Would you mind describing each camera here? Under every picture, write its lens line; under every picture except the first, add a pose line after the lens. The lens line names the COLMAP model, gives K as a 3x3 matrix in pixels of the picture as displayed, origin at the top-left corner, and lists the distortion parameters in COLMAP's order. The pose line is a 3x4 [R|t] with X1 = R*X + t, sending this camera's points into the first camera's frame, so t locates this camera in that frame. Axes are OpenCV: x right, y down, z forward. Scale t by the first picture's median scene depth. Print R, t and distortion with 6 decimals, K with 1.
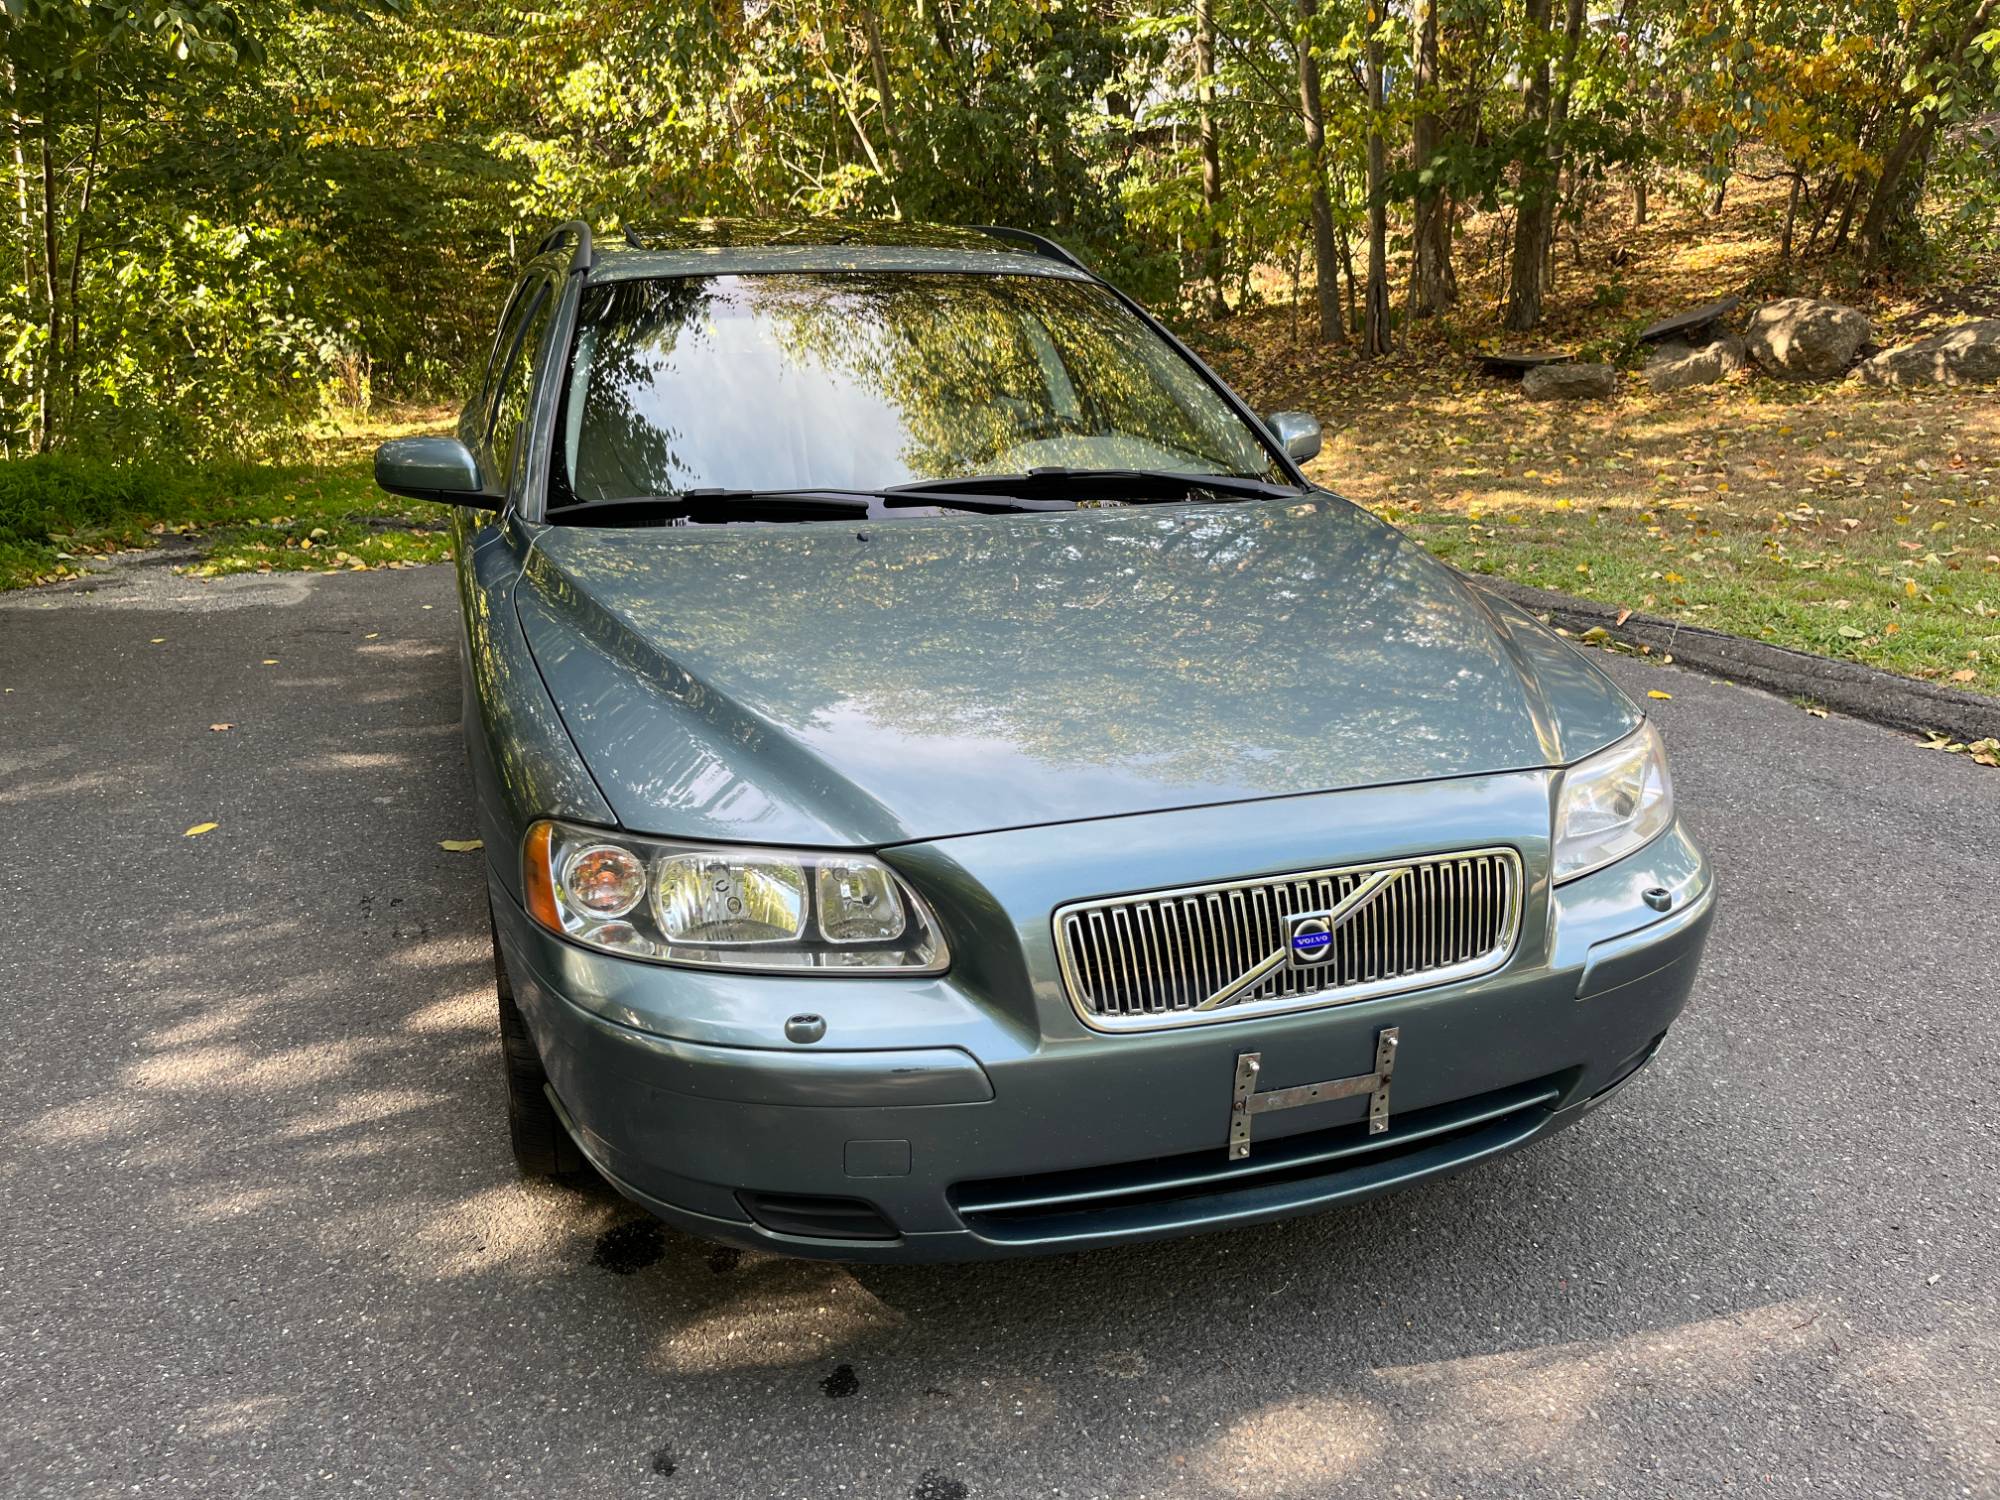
lens RADIAL K [[1531.6, 0, 1011.8], [0, 1531.6, 749.6], [0, 0, 1]] dist [0.023432, -0.030067]
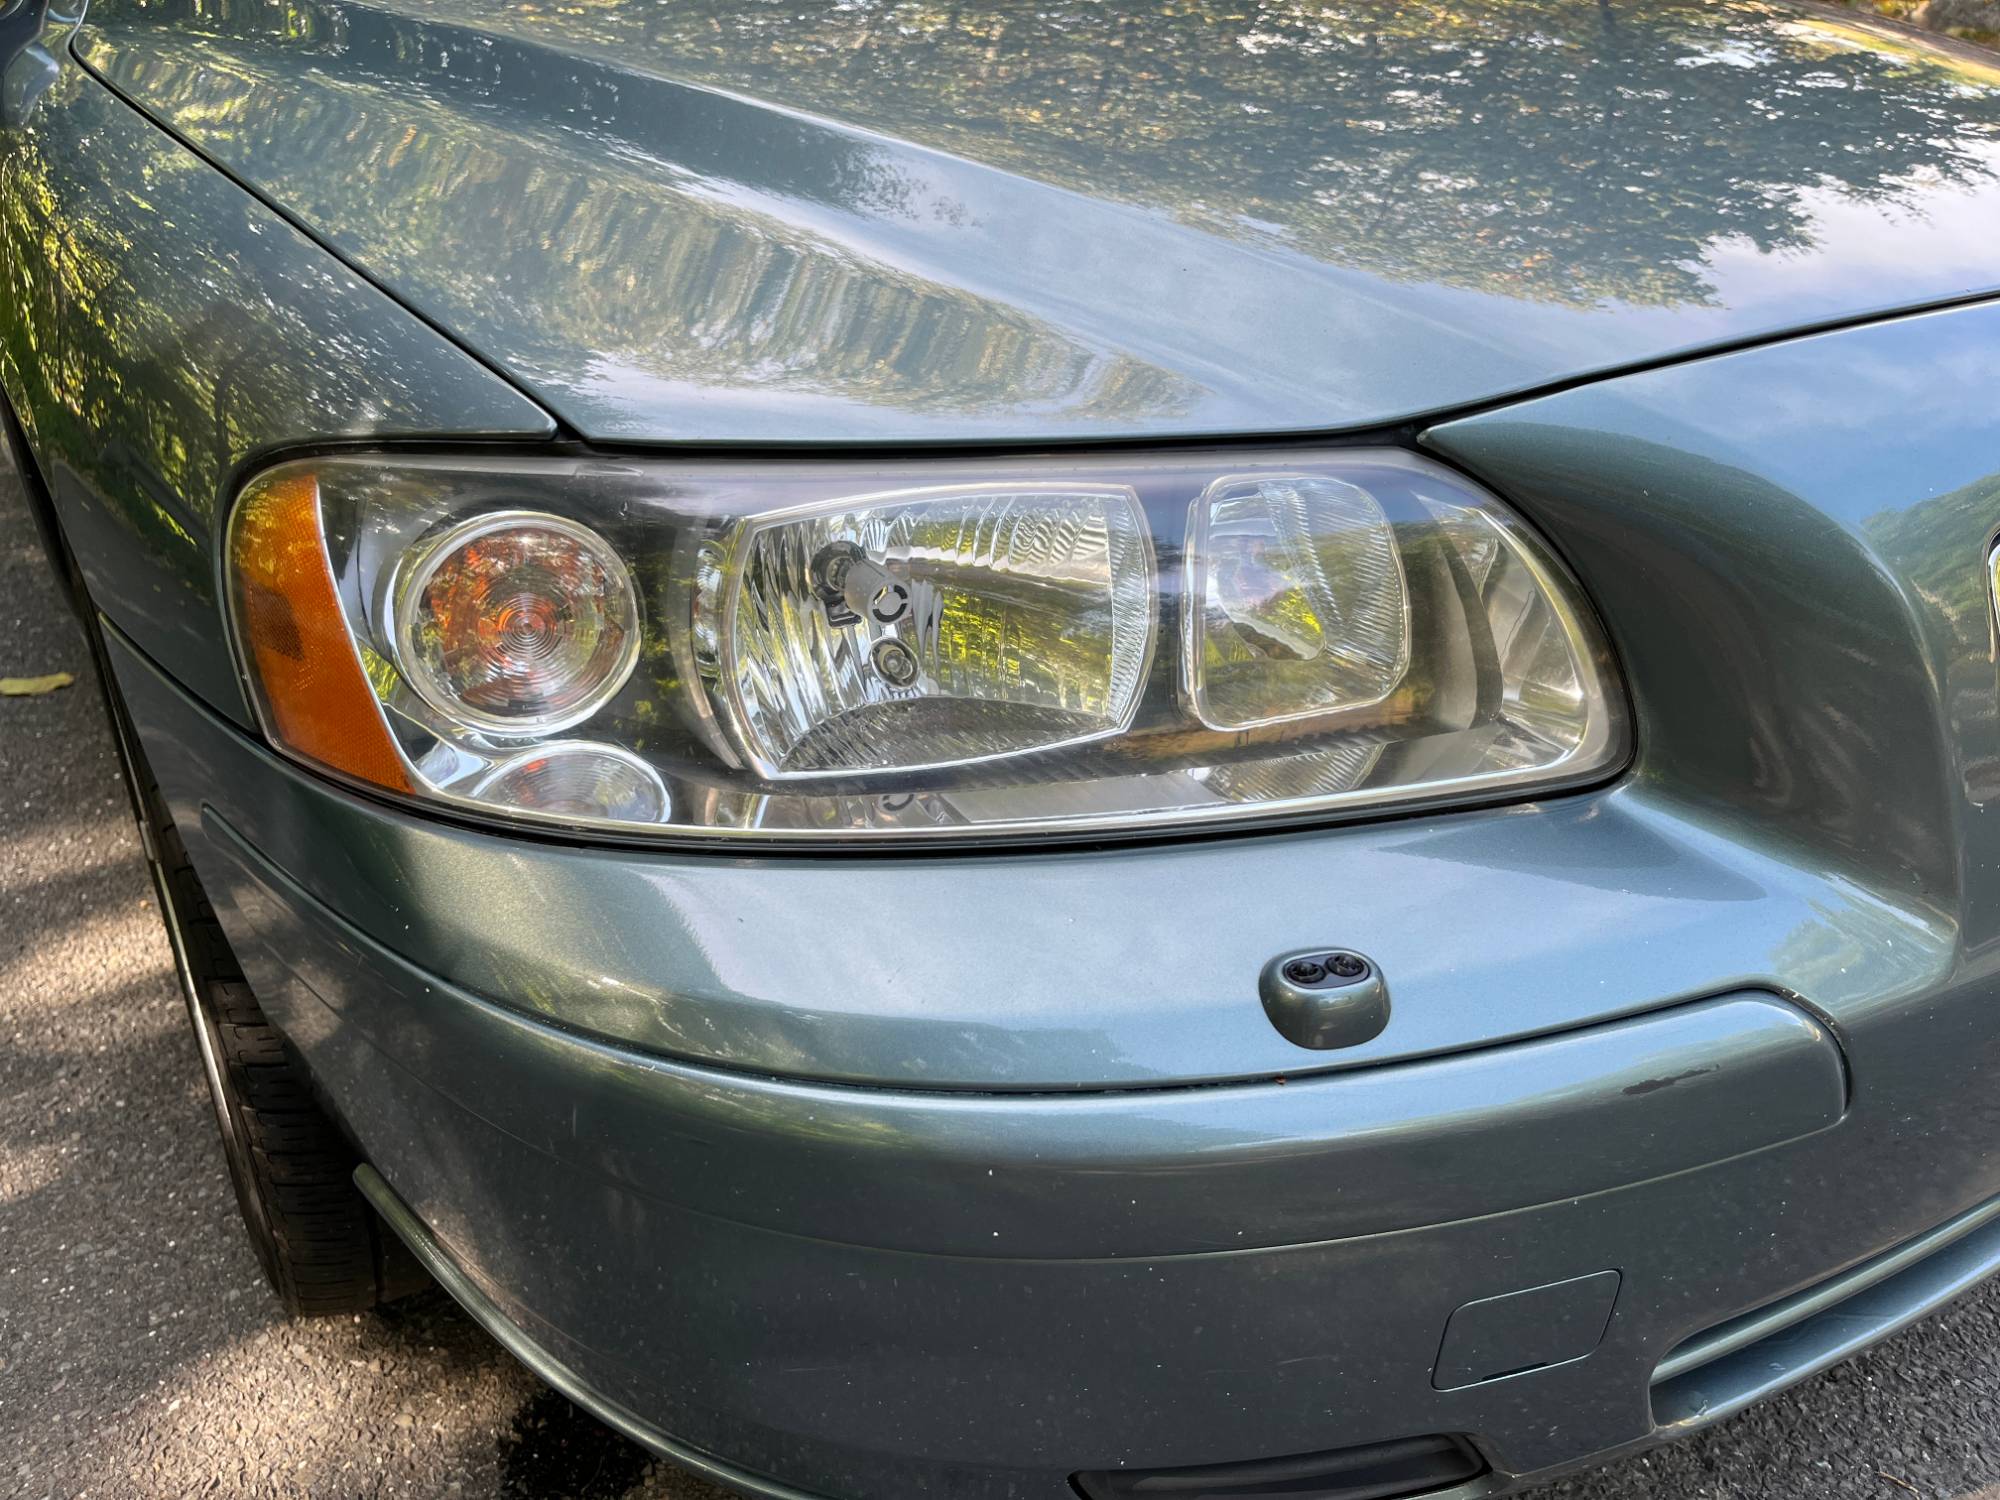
lens RADIAL K [[1531.6, 0, 994.3], [0, 1531.6, 746.7], [0, 0, 1]] dist [0.023432, -0.030067]
pose [[0.971583, -0.111971, 0.208542, -0.239777], [0.084983, 0.987307, 0.134177, 0.075769], [-0.220919, -0.112642, 0.968766, 0.655666]]
